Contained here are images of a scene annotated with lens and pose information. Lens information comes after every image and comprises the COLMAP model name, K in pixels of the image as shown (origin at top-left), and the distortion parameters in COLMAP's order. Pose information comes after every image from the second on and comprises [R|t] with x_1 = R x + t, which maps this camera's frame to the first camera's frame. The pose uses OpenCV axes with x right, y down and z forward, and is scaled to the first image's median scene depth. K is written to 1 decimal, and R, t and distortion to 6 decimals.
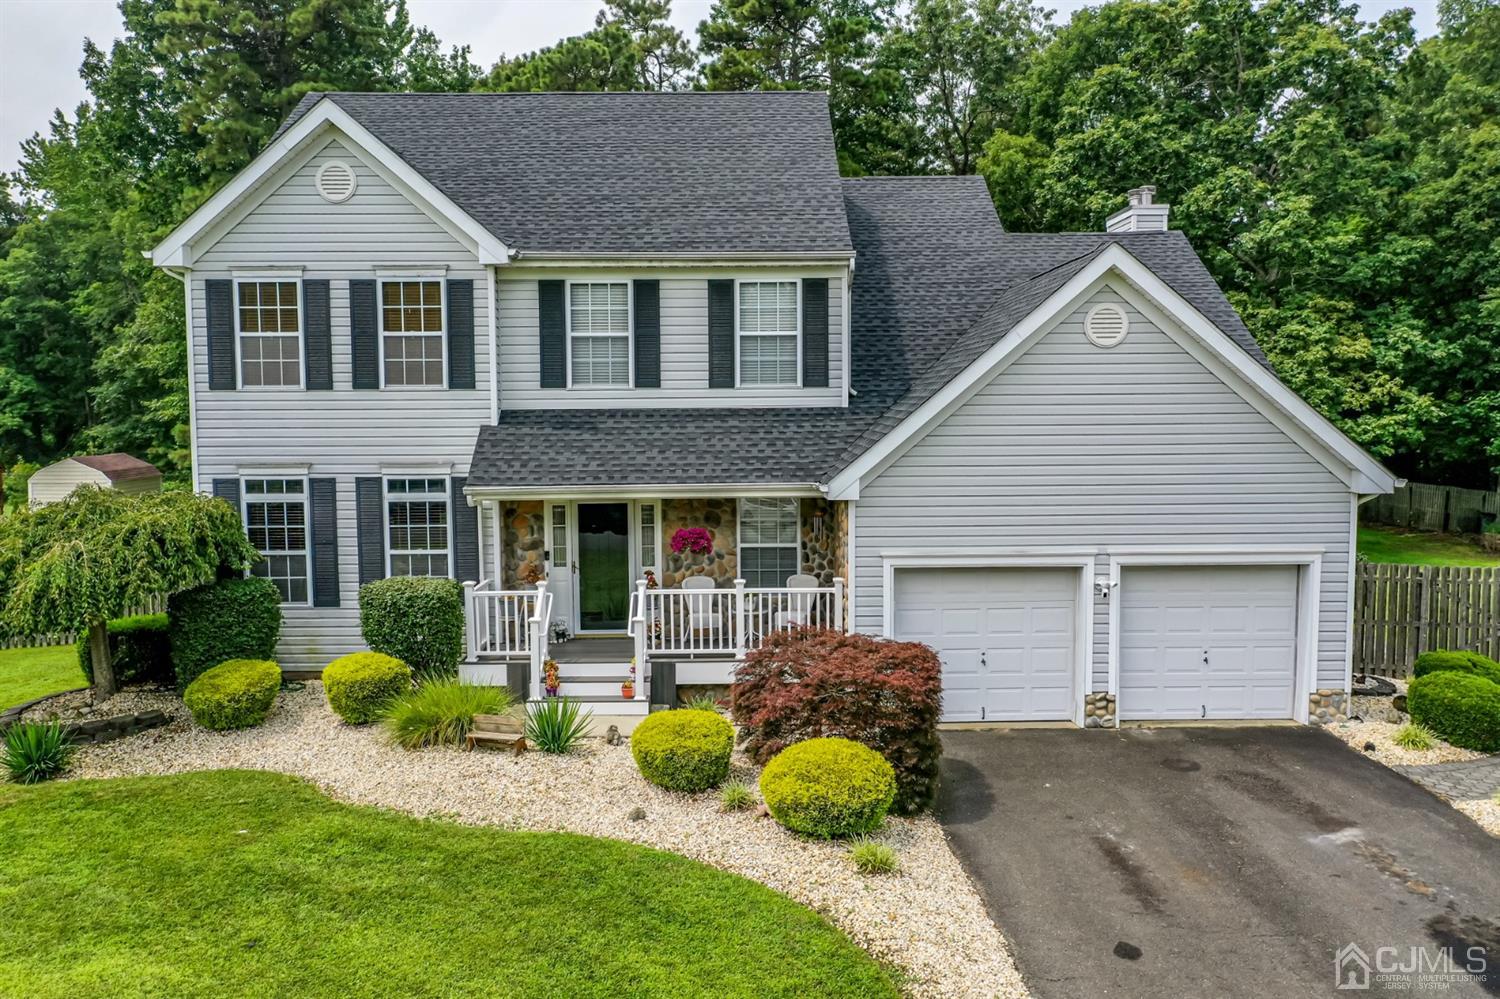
lens RADIAL K [[1188.3, 0, 750.0], [0, 1188.3, 499.5], [0, 0, 1]] dist [-0.001543, 0.006831]
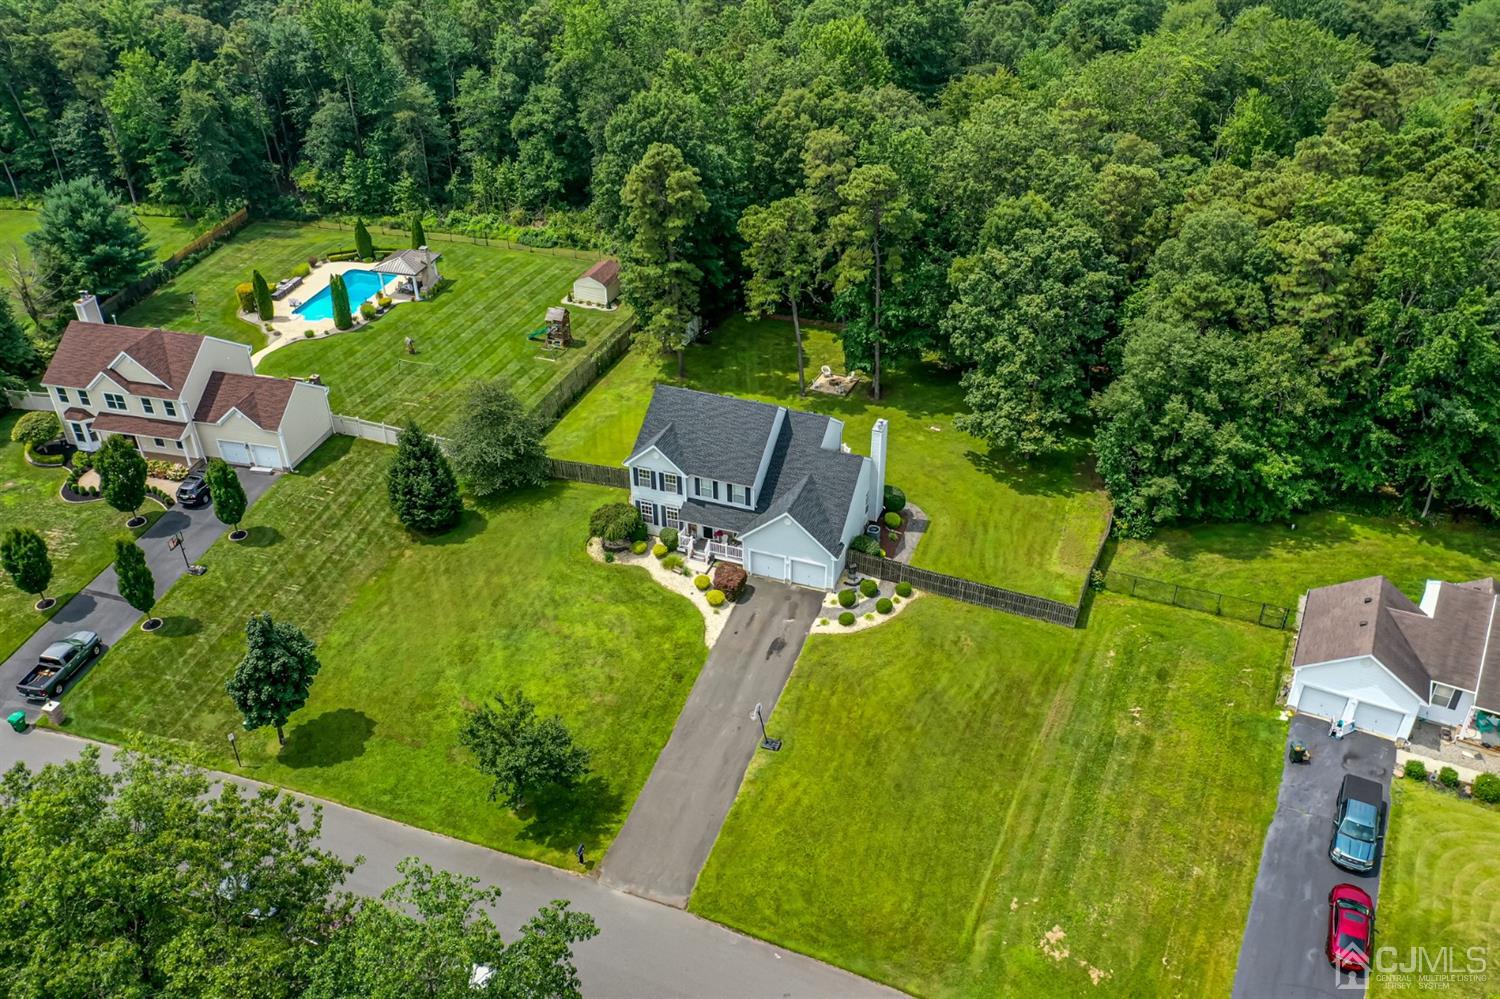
lens RADIAL K [[1188.3, 0, 750.0], [0, 1188.3, 499.5], [0, 0, 1]] dist [-0.001543, 0.006831]
pose [[0.931962, 0.196927, -0.304412, 1.574501], [-0.024611, 0.872053, 0.488792, -2.552137], [0.361719, -0.448044, 0.817567, -3.021128]]
